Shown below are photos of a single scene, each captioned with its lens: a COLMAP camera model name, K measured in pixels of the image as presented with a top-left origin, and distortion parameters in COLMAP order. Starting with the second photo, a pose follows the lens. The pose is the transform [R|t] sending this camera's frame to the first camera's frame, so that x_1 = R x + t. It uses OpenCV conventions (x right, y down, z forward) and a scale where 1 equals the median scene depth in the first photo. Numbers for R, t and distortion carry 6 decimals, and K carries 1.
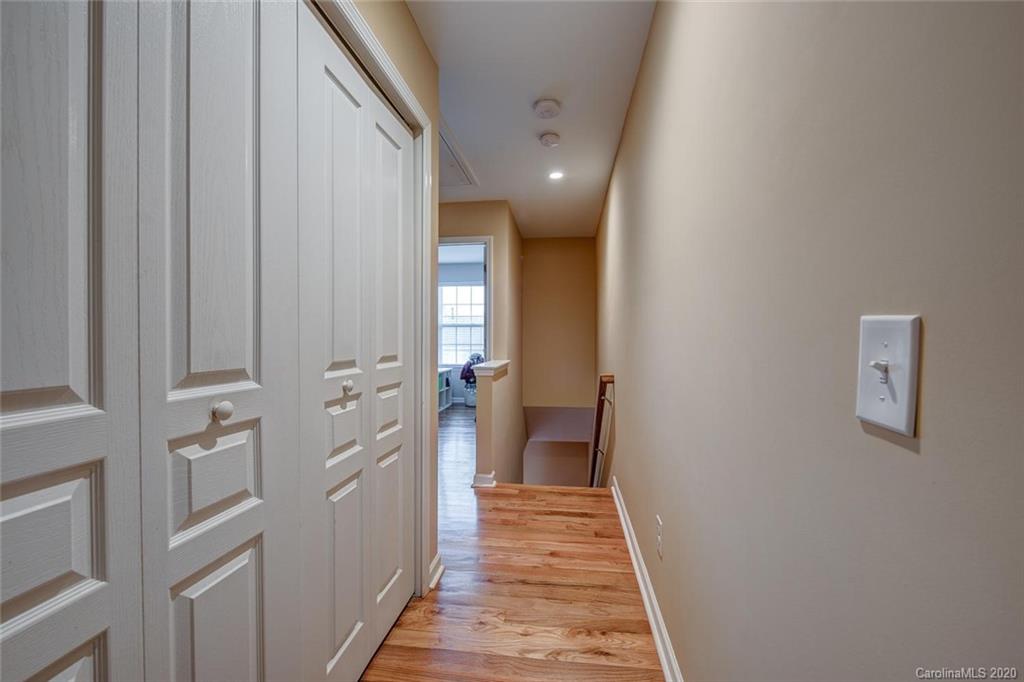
lens RADIAL K [[418.7, 0, 512.0], [0, 418.7, 341.0], [0, 0, 1]] dist [-0.017820, 0.000056]
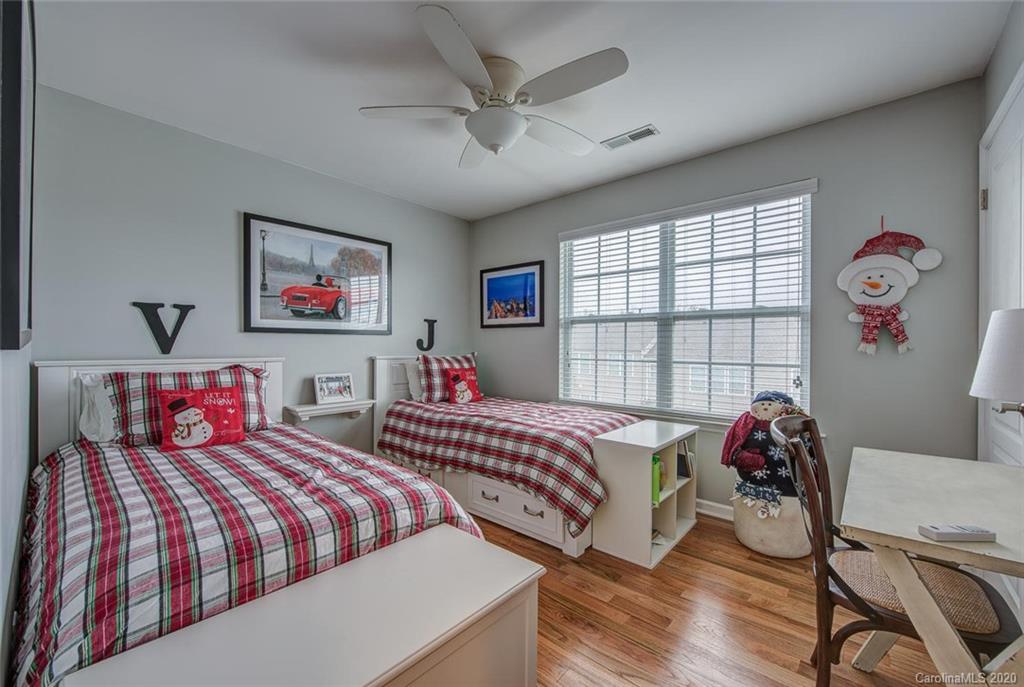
lens RADIAL K [[405.9, 0, 512.0], [0, 405.9, 343.5], [0, 0, 1]] dist [-0.000882, -0.000009]
pose [[0.829618, 0.000166, -0.558331, -0.080275], [-0.007528, 0.999912, -0.010890, -0.004329], [0.558280, 0.013238, 0.829547, 0.623952]]
